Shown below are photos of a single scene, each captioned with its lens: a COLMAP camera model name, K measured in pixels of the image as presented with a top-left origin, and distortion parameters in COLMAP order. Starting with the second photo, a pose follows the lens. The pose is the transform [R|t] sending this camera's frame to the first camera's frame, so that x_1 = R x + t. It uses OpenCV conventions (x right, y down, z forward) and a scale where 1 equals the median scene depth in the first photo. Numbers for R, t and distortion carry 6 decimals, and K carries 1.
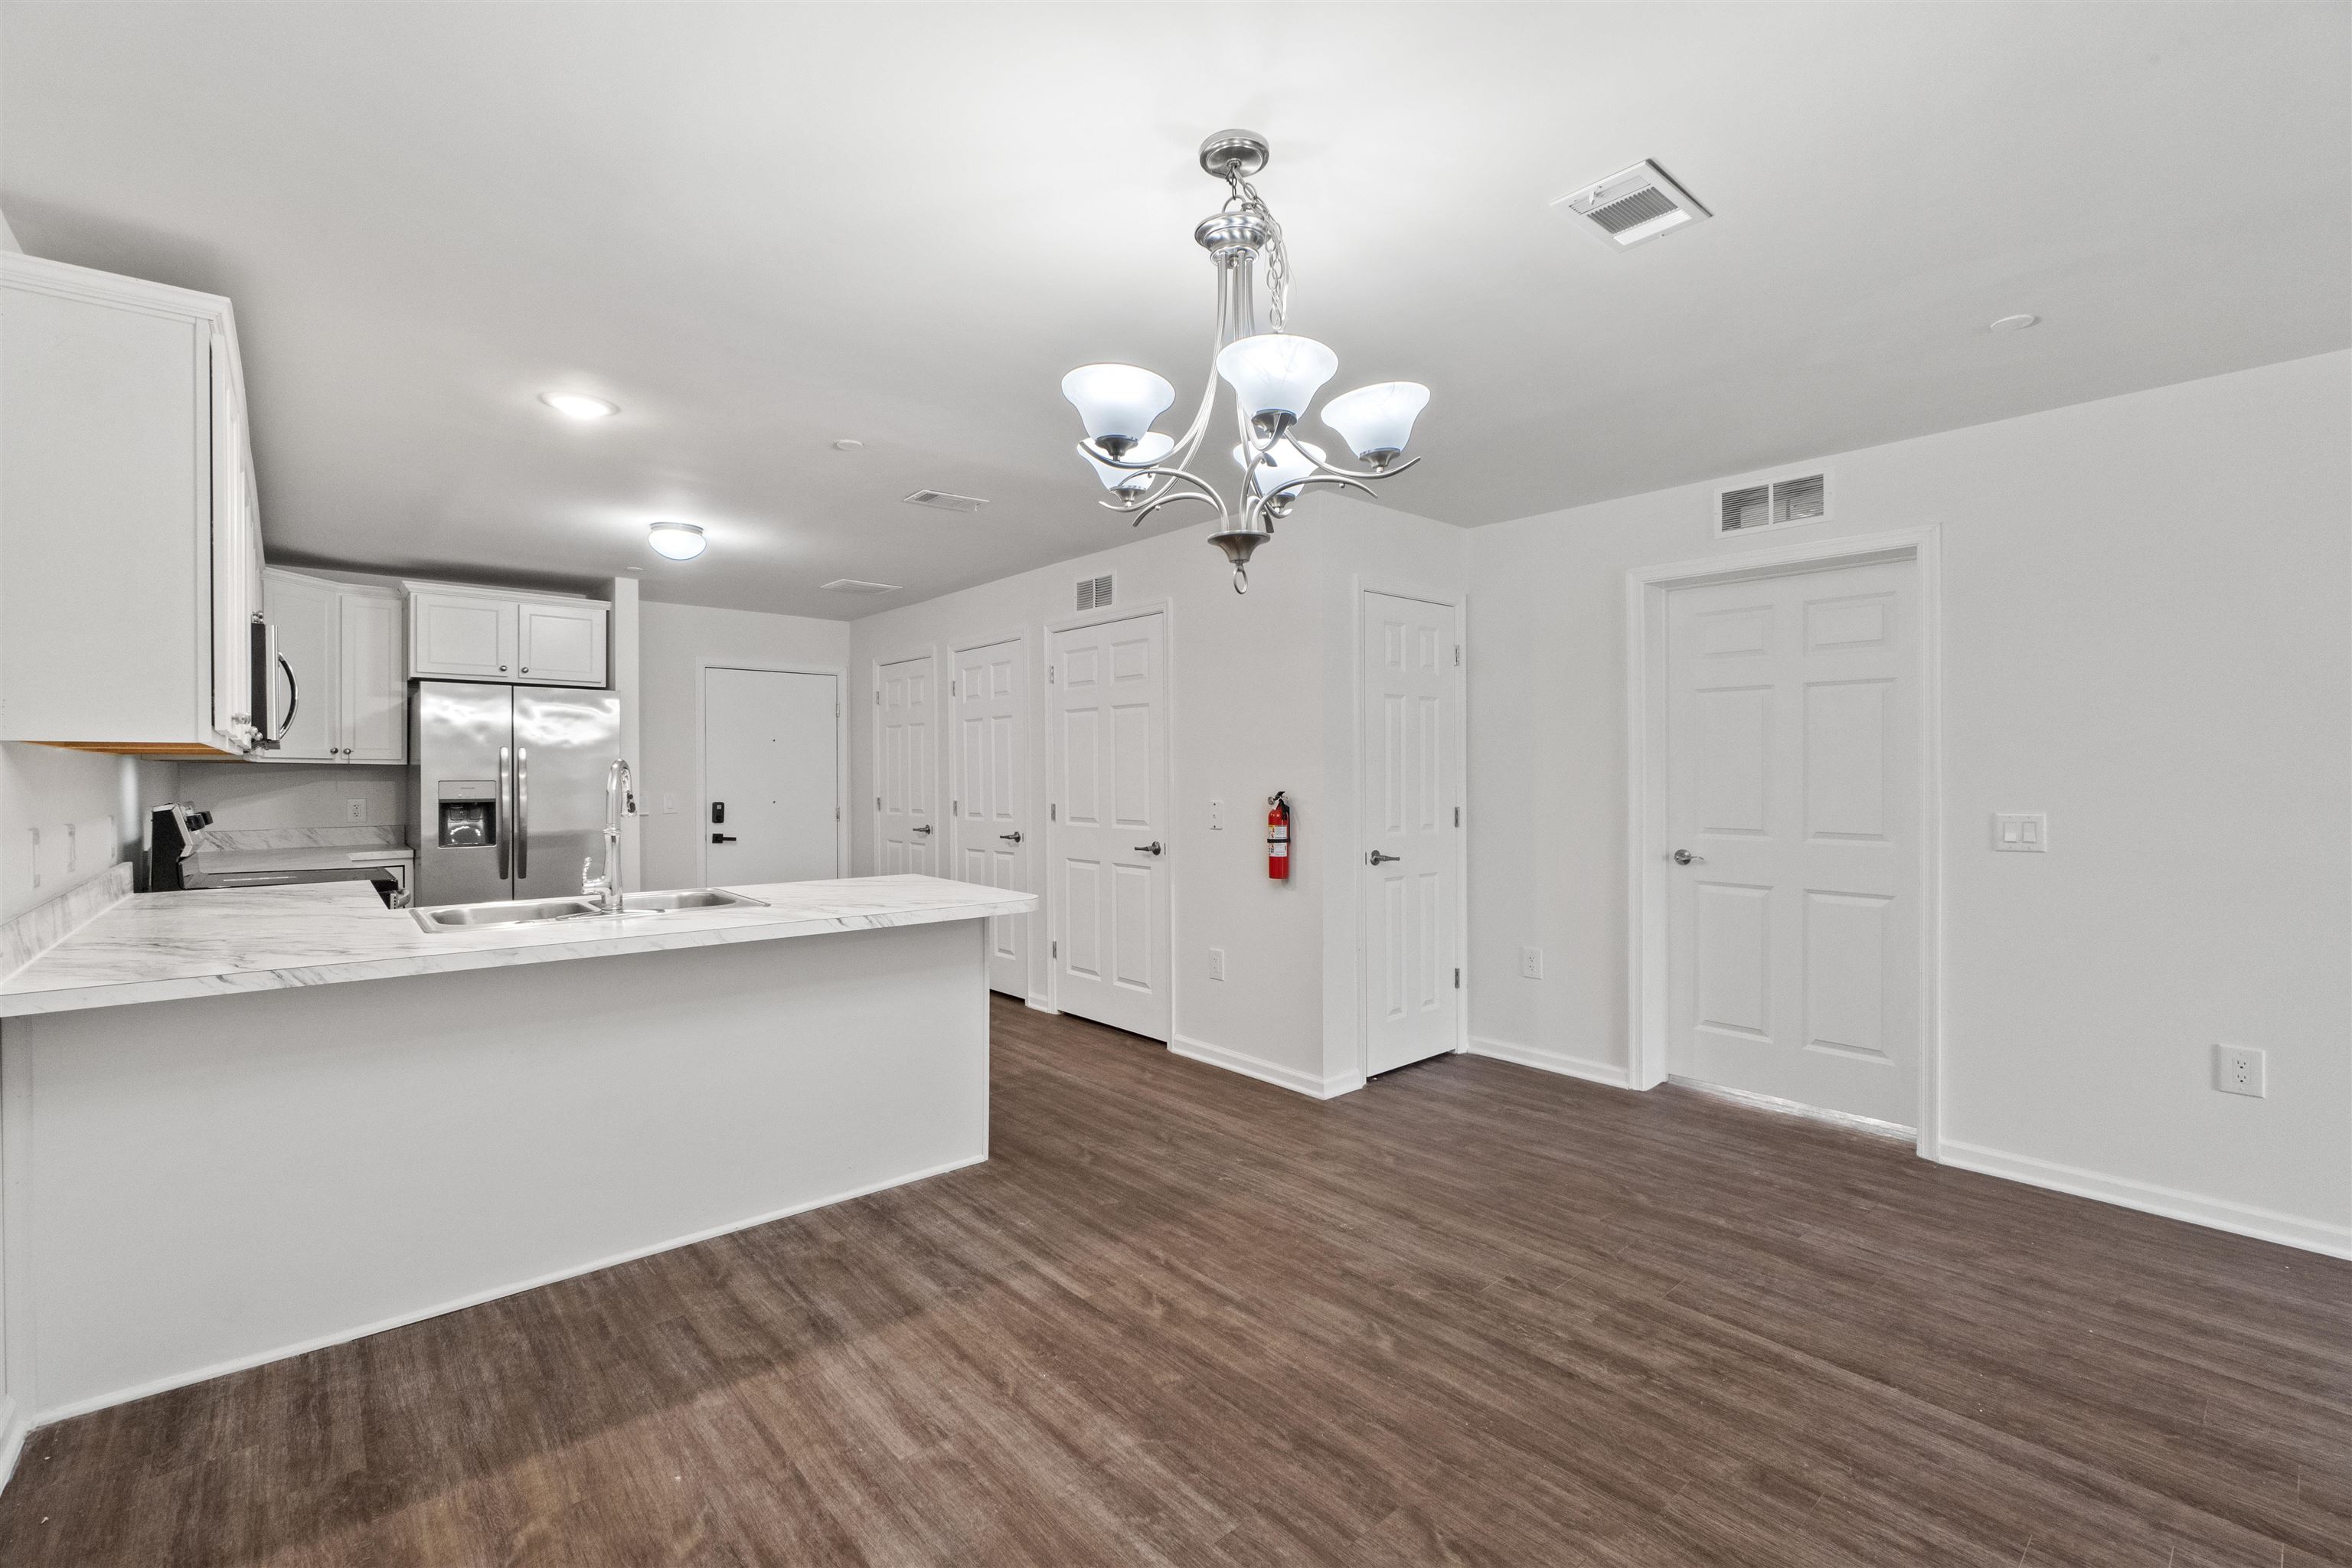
lens RADIAL K [[1011.2, 0, 1165.4], [0, 1011.2, 777.4], [0, 0, 1]] dist [-0.002632, -0.000127]
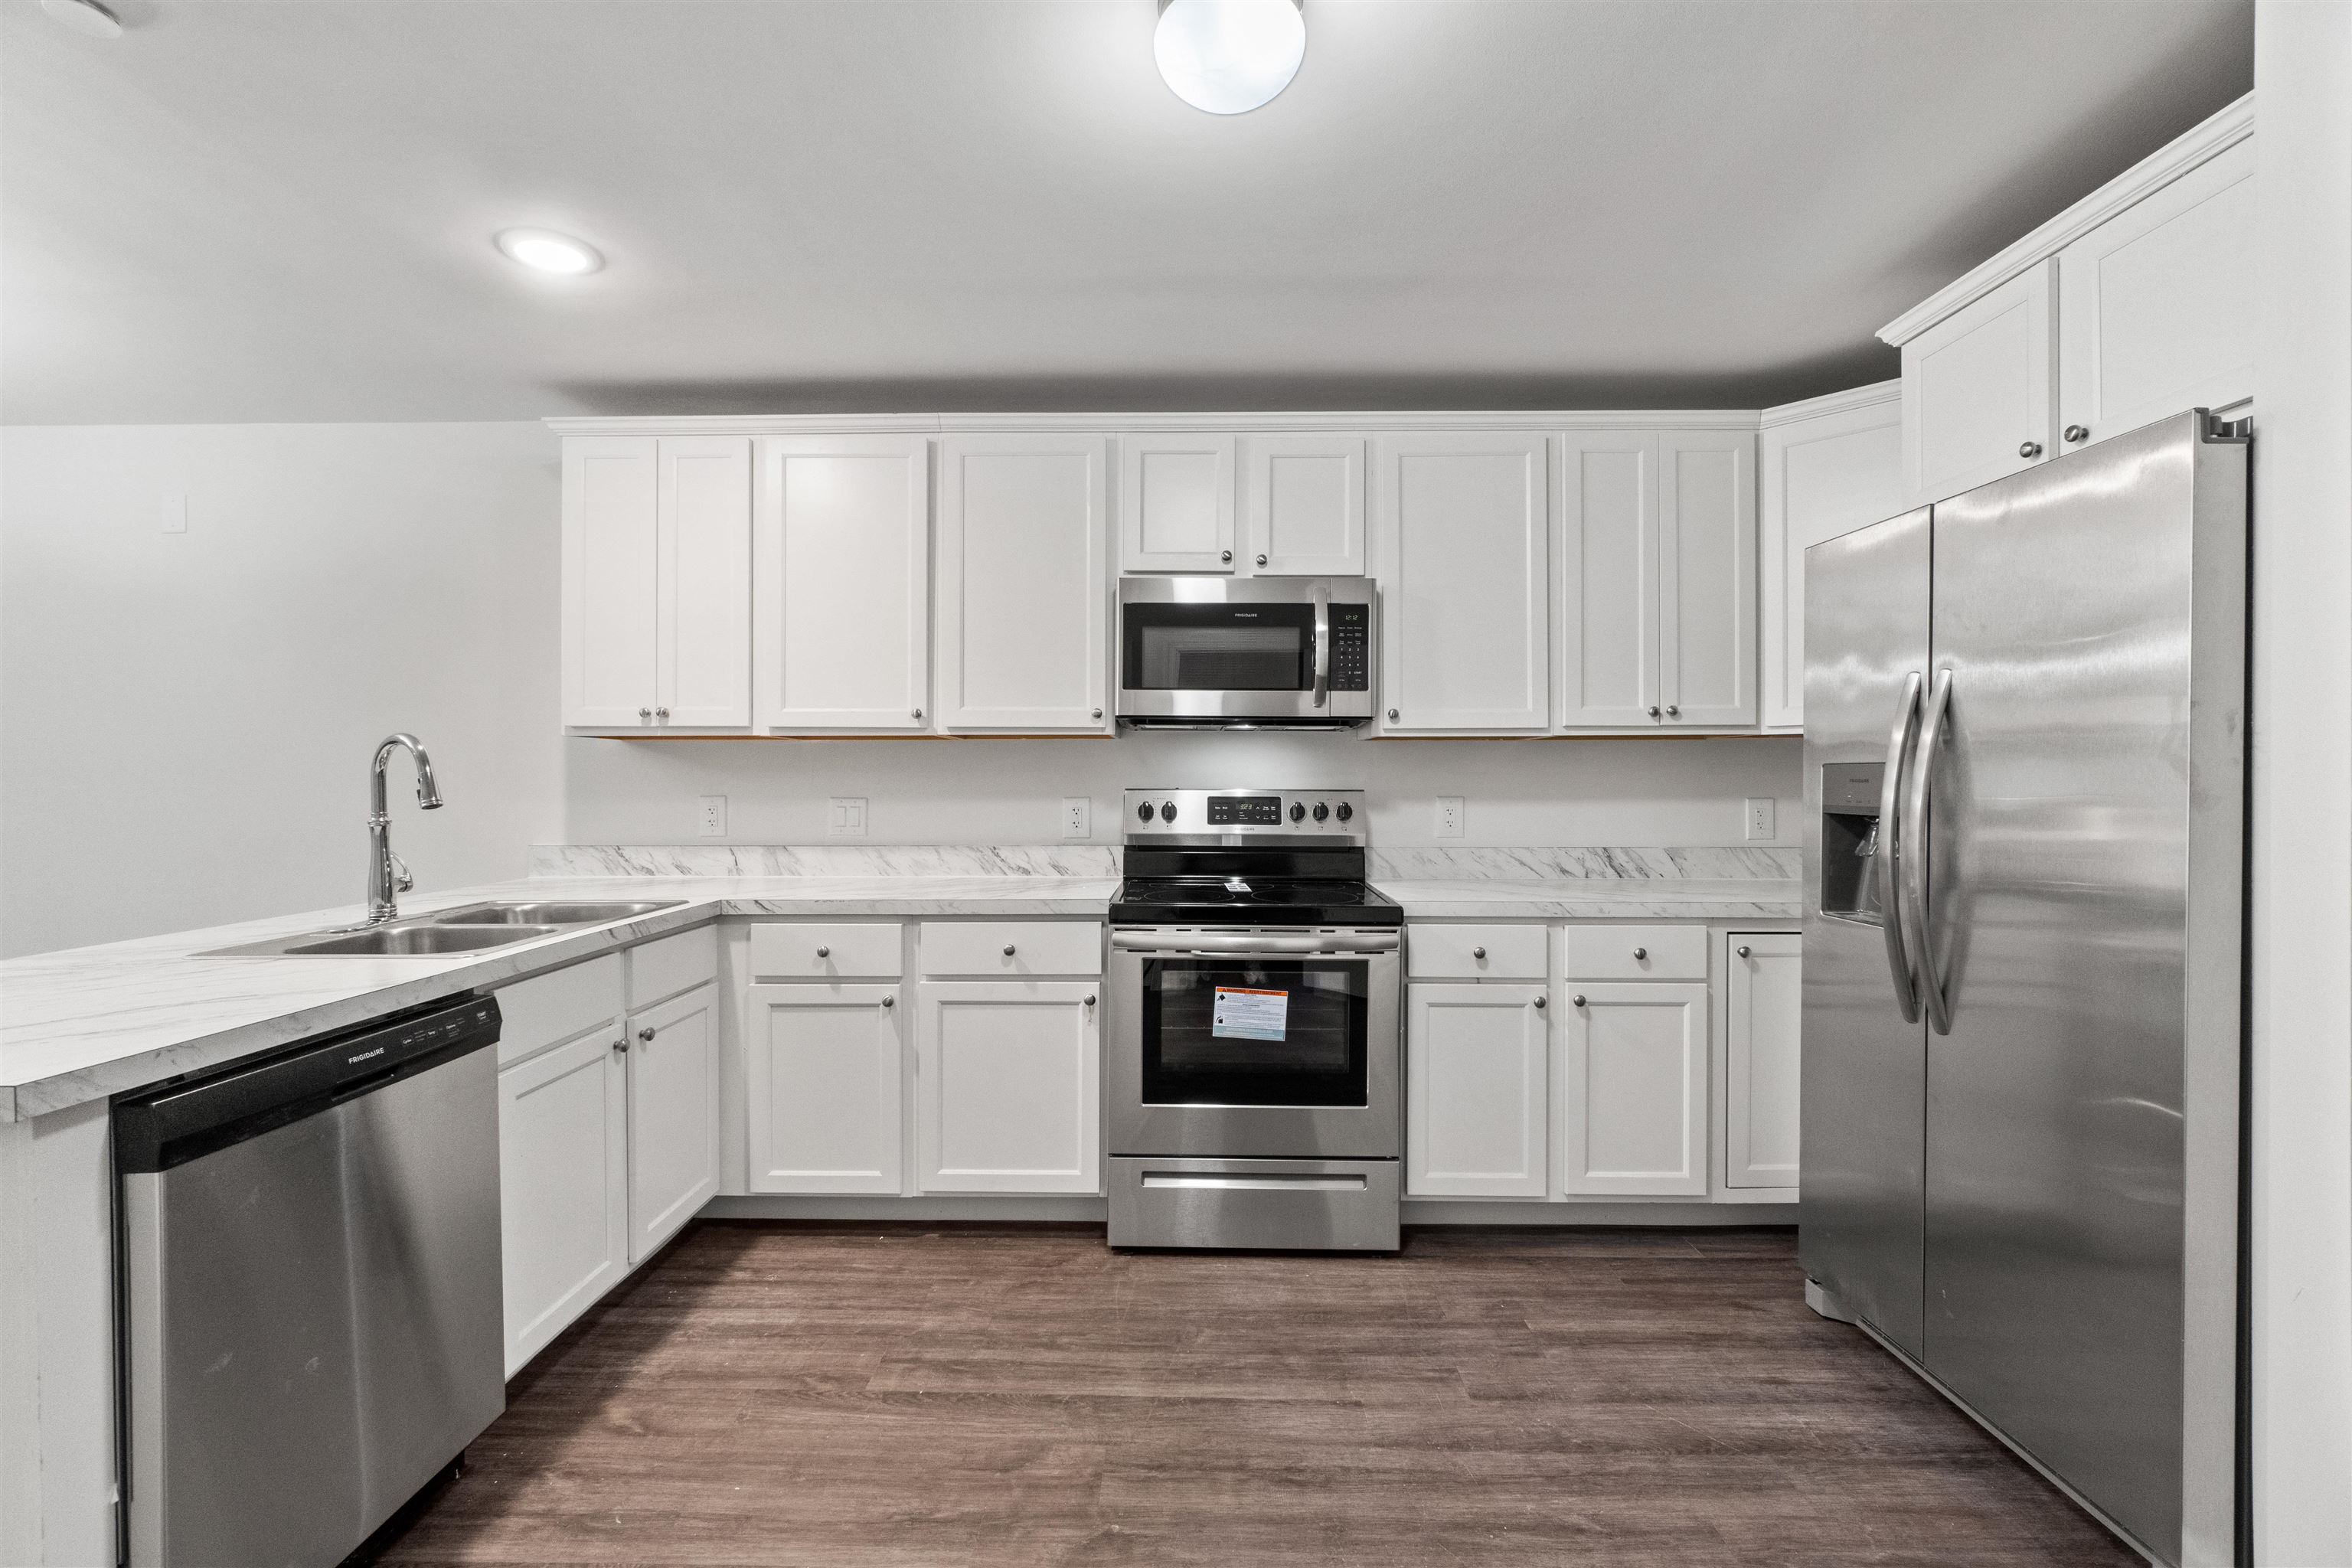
lens RADIAL K [[1011.6, 0, 1174.0], [0, 1011.6, 782.3], [0, 0, 1]] dist [-0.004303, -0.000036]
pose [[-0.667465, 0.007044, -0.744608, -0.359932], [-0.000609, 0.999950, 0.010005, 0.013149], [0.744641, 0.007131, -0.667427, 1.988894]]
